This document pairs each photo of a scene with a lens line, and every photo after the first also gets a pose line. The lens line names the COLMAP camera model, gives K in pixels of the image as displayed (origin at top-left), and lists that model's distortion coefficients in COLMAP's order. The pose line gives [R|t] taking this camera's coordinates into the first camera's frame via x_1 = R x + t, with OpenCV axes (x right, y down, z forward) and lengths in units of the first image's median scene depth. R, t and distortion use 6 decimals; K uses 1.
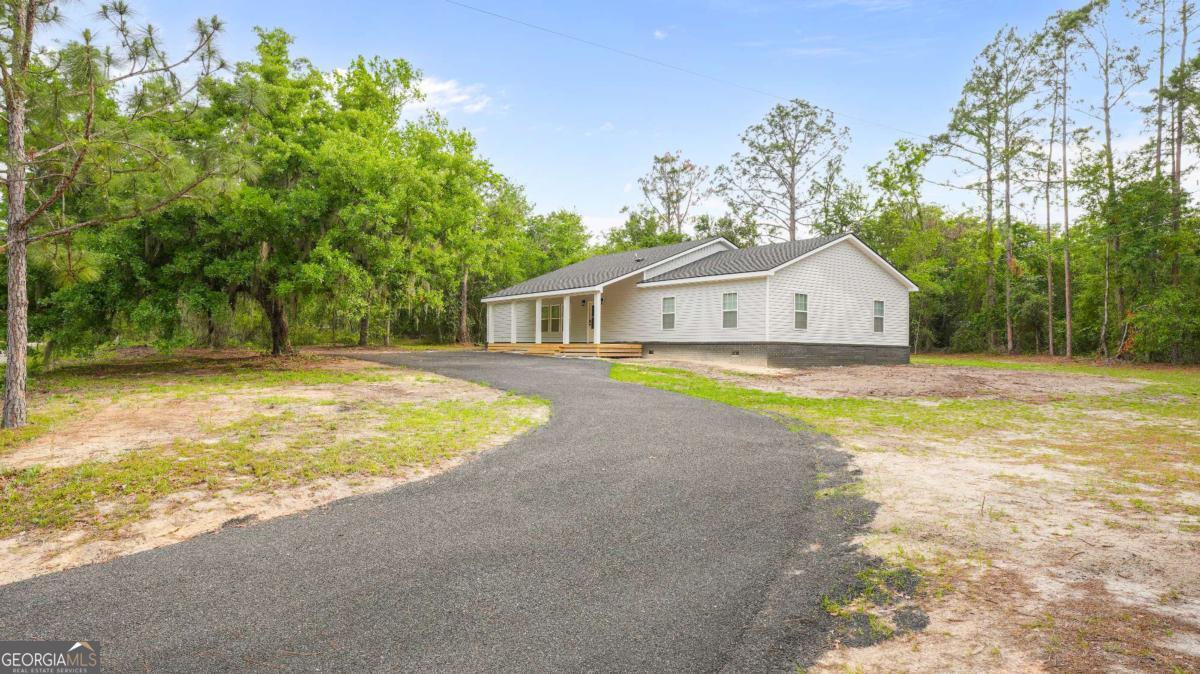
lens RADIAL K [[738.4, 0, 599.2], [0, 738.4, 340.0], [0, 0, 1]] dist [-0.016490, 0.000161]
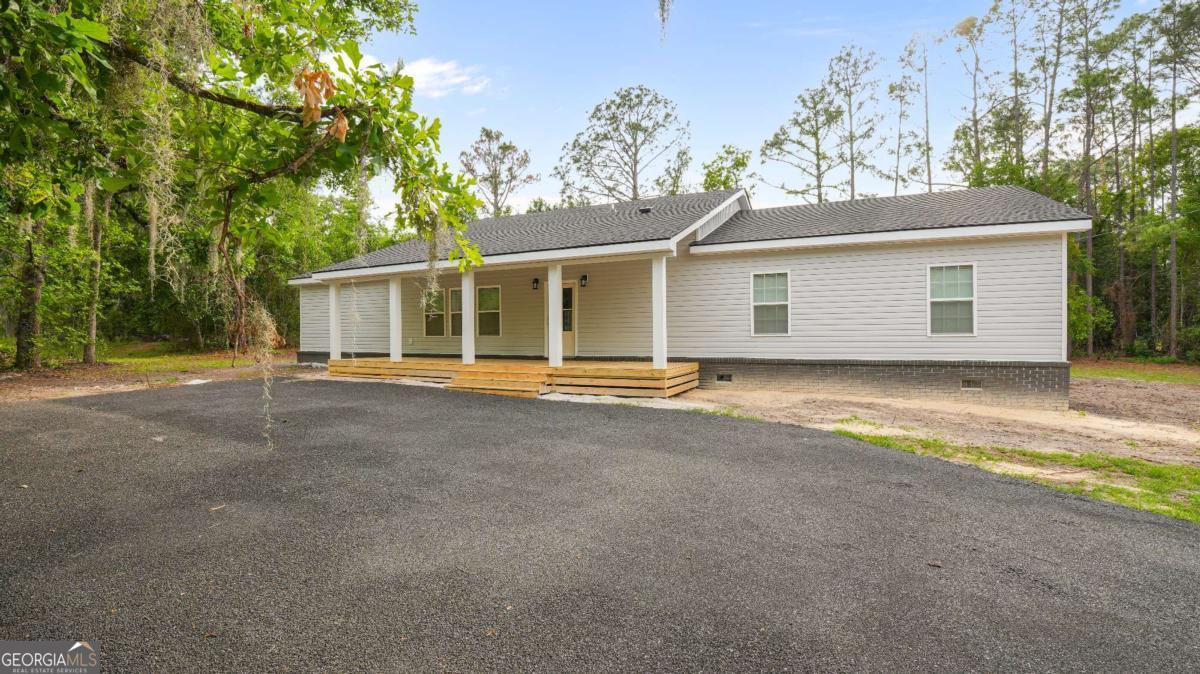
lens RADIAL K [[535.5, 0, 600.1], [0, 535.5, 339.8], [0, 0, 1]] dist [-0.056084, 0.004372]
pose [[0.886895, -0.017516, 0.461639, -0.169444], [0.007081, 0.999679, 0.024327, -0.018734], [-0.461917, -0.018306, 0.886734, 0.651156]]
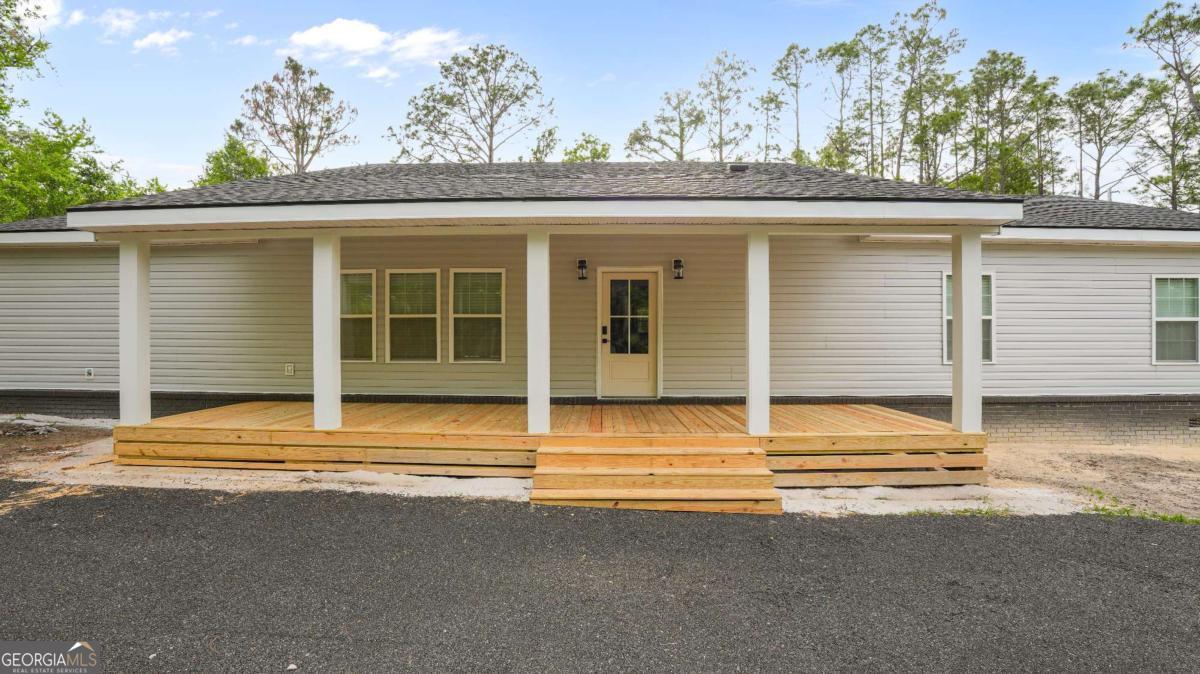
lens RADIAL K [[535.5, 0, 600.2], [0, 535.5, 338.7], [0, 0, 1]] dist [-0.056084, 0.004372]
pose [[0.617707, -0.010323, 0.786340, -0.200817], [-0.007455, 0.999792, 0.018982, -0.026377], [-0.786373, -0.017588, 0.617502, 0.888165]]
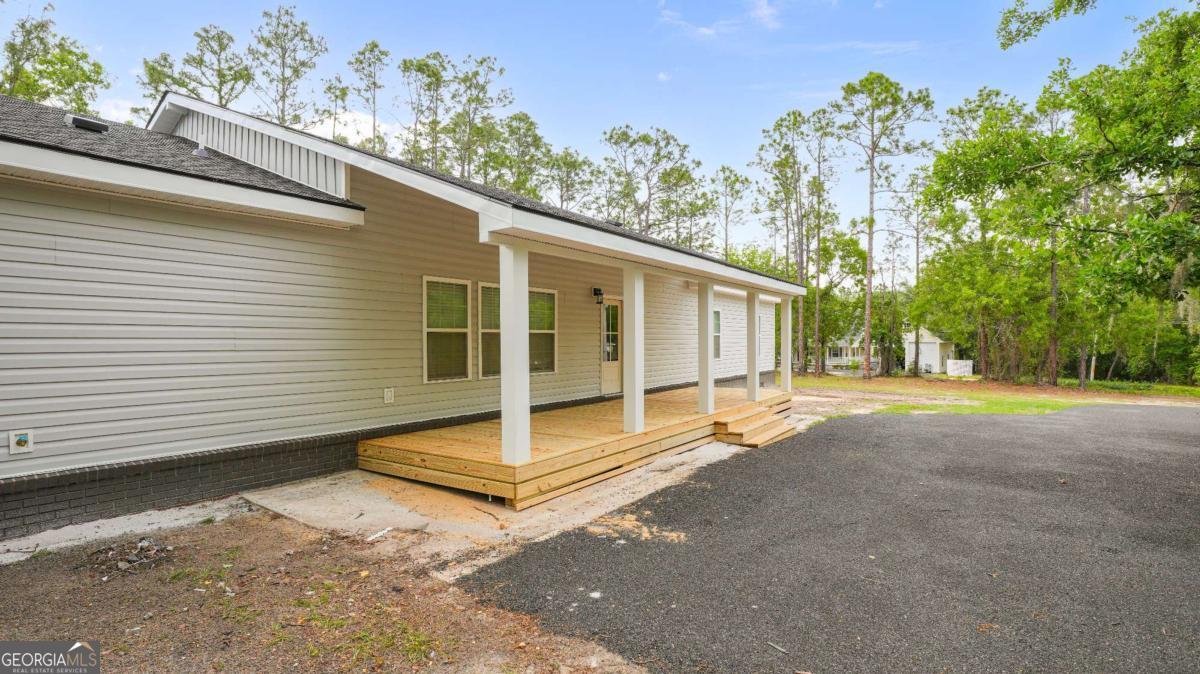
lens RADIAL K [[601.4, 0, 600.4], [0, 601.4, 337.9], [0, 0, 1]] dist [-0.003924, -0.000756]
pose [[-0.331021, 0.002970, 0.943619, -0.328249], [-0.007990, 0.999950, -0.005950, -0.027144], [-0.943589, -0.009509, -0.330981, 1.143330]]
